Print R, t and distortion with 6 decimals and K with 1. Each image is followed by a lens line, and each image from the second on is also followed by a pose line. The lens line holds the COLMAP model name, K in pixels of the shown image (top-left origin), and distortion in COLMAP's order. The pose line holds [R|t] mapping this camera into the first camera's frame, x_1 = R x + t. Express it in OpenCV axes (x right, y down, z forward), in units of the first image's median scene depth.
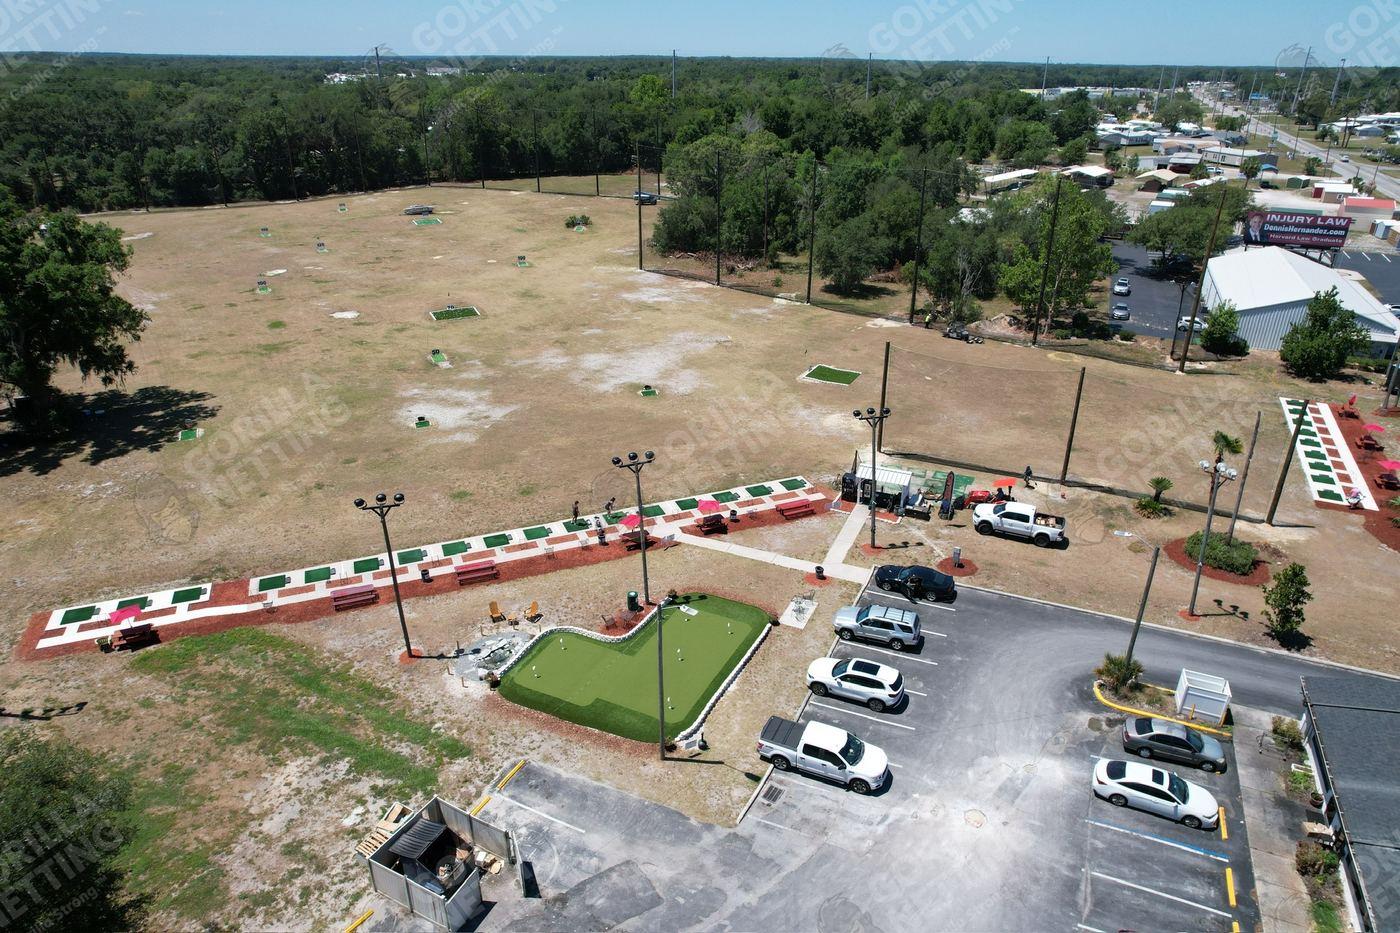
lens RADIAL K [[894.0, 0, 705.0], [0, 894.0, 466.1], [0, 0, 1]] dist [-0.079452, 0.072718]
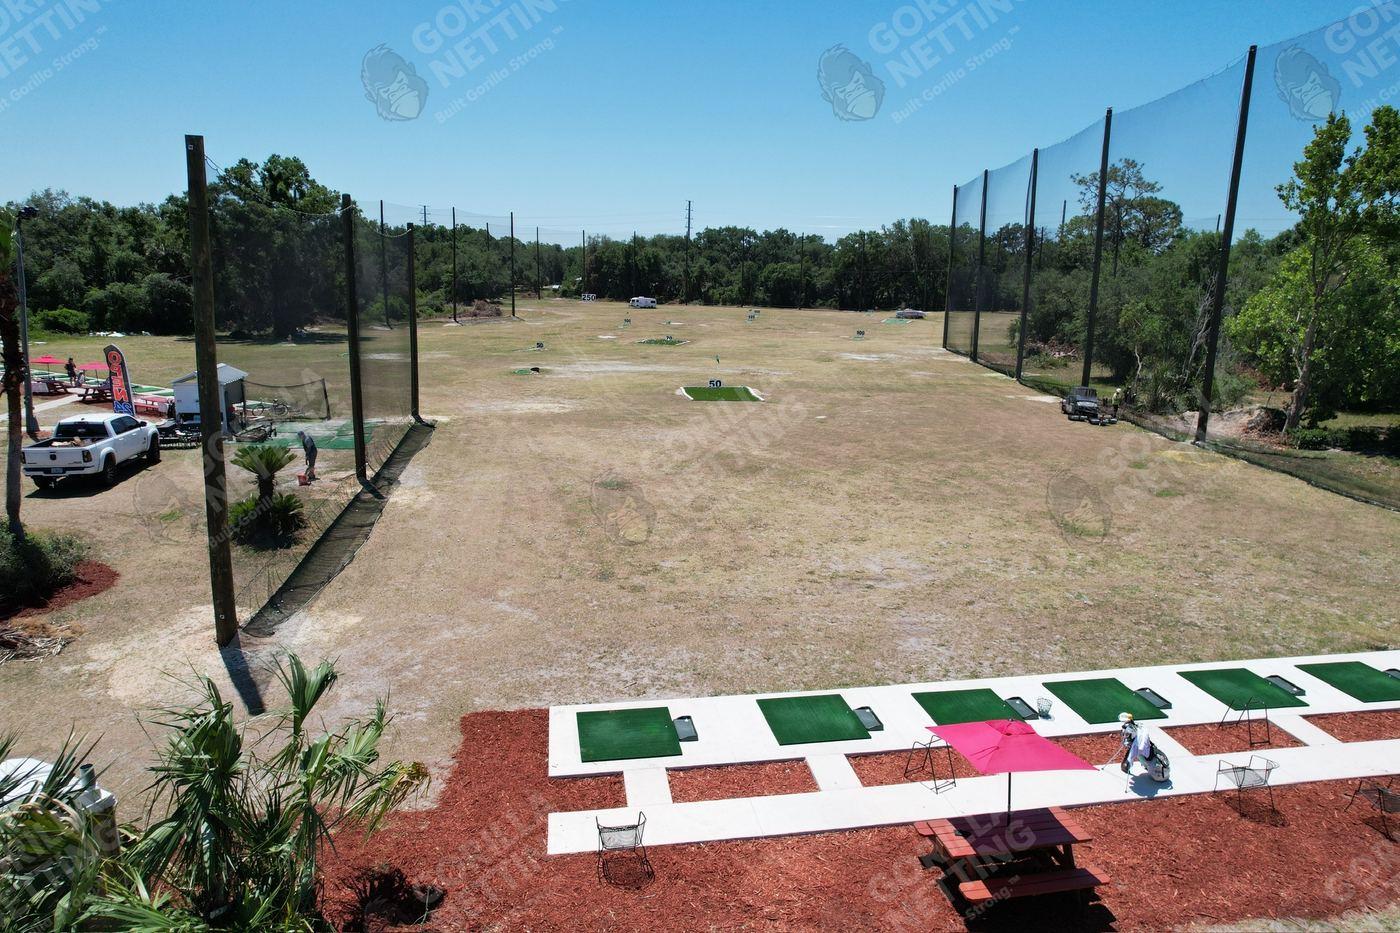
lens RADIAL K [[894.0, 0, 705.0], [0, 894.0, 466.1], [0, 0, 1]] dist [-0.079452, 0.072718]
pose [[0.596037, 0.177388, -0.783118, 0.729338], [-0.354066, 0.933417, -0.058049, -0.015620], [0.720679, 0.311875, 0.619158, 0.702819]]
